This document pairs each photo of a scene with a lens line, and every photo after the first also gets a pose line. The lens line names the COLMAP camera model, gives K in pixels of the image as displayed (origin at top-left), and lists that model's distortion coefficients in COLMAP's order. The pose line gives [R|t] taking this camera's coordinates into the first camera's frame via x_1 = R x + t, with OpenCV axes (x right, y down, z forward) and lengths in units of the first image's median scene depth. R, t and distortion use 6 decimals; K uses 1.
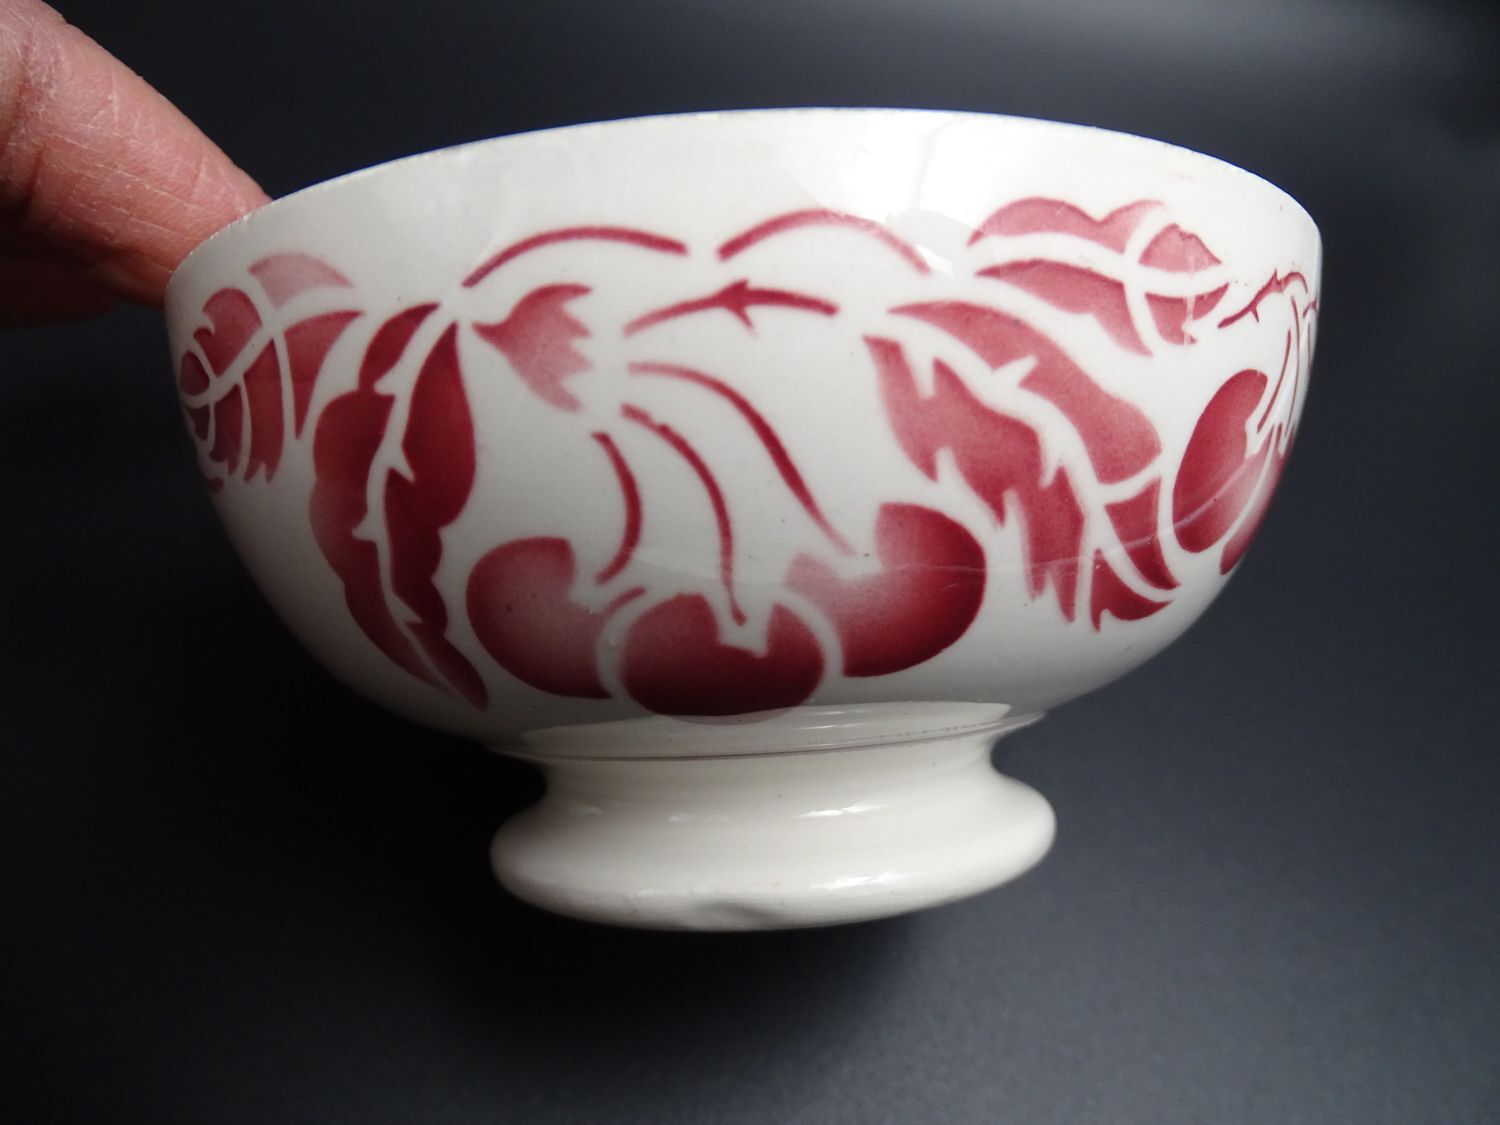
lens RADIAL K [[1034.1, 0, 749.1], [0, 1034.1, 553.7], [0, 0, 1]] dist [0.007420, 0.000334]
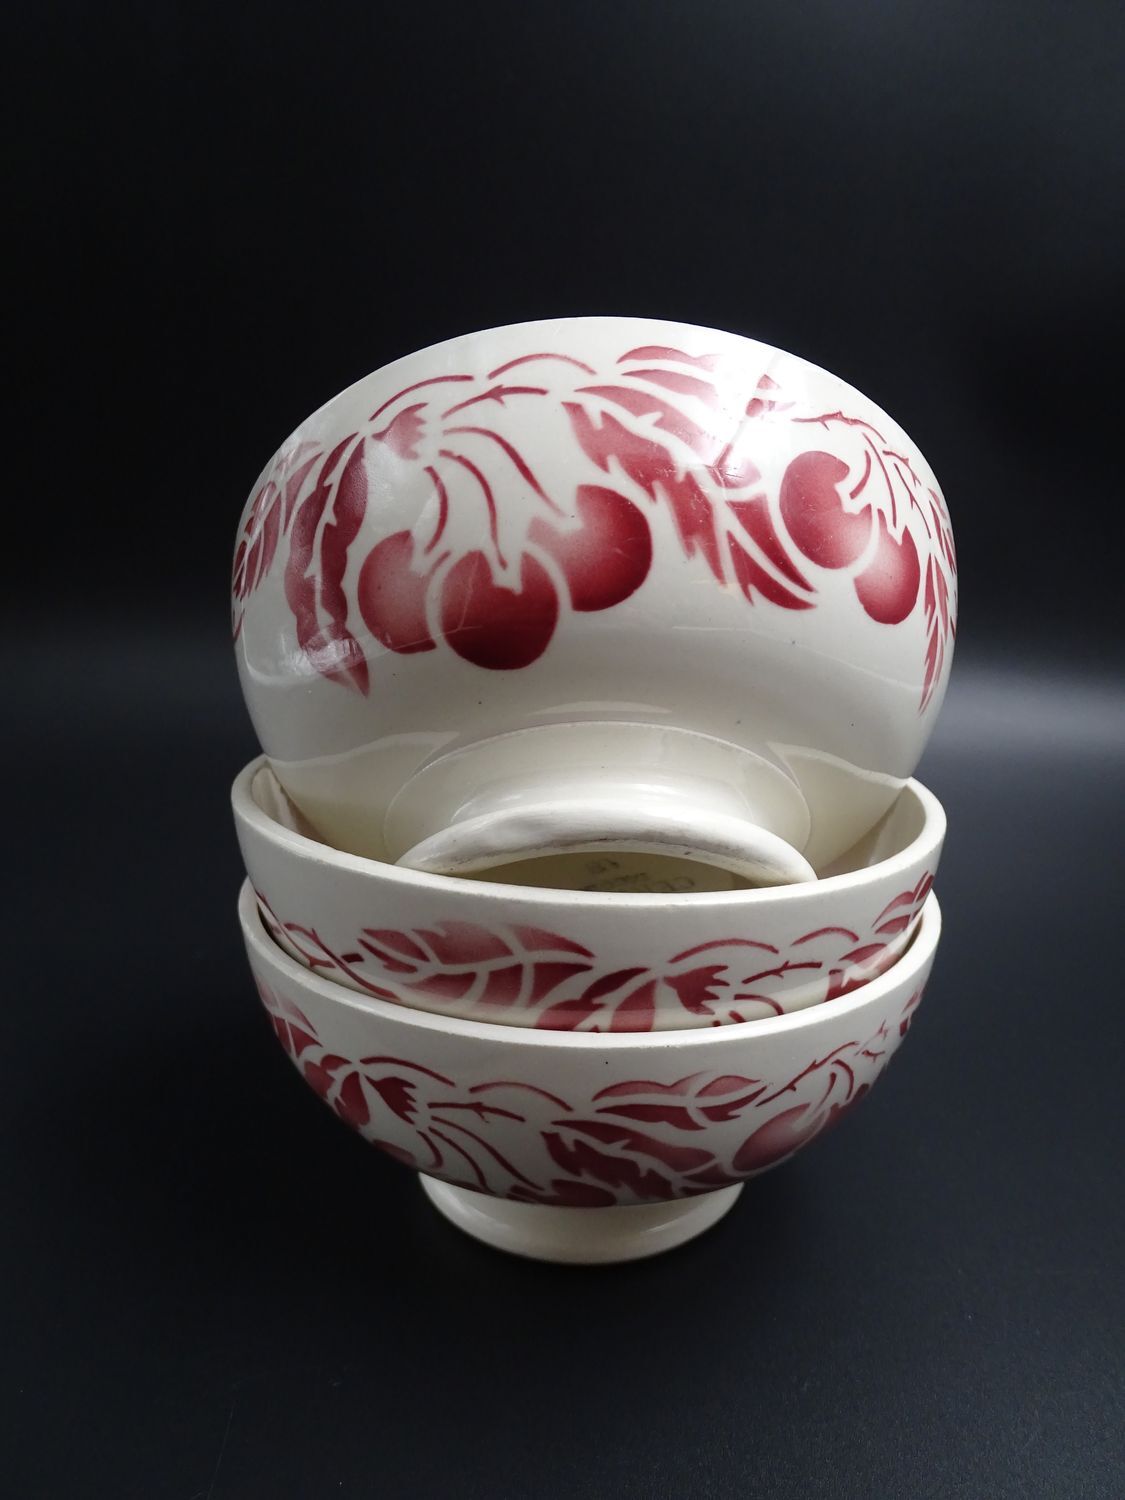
lens RADIAL K [[1034.1, 0, 572.6], [0, 1034.1, 754.6], [0, 0, 1]] dist [0.007420, 0.000334]
pose [[0.978400, -0.074883, -0.192679, 0.420985], [-0.030432, 0.869750, -0.492553, 1.211970], [0.204467, 0.487778, 0.848685, -0.279258]]
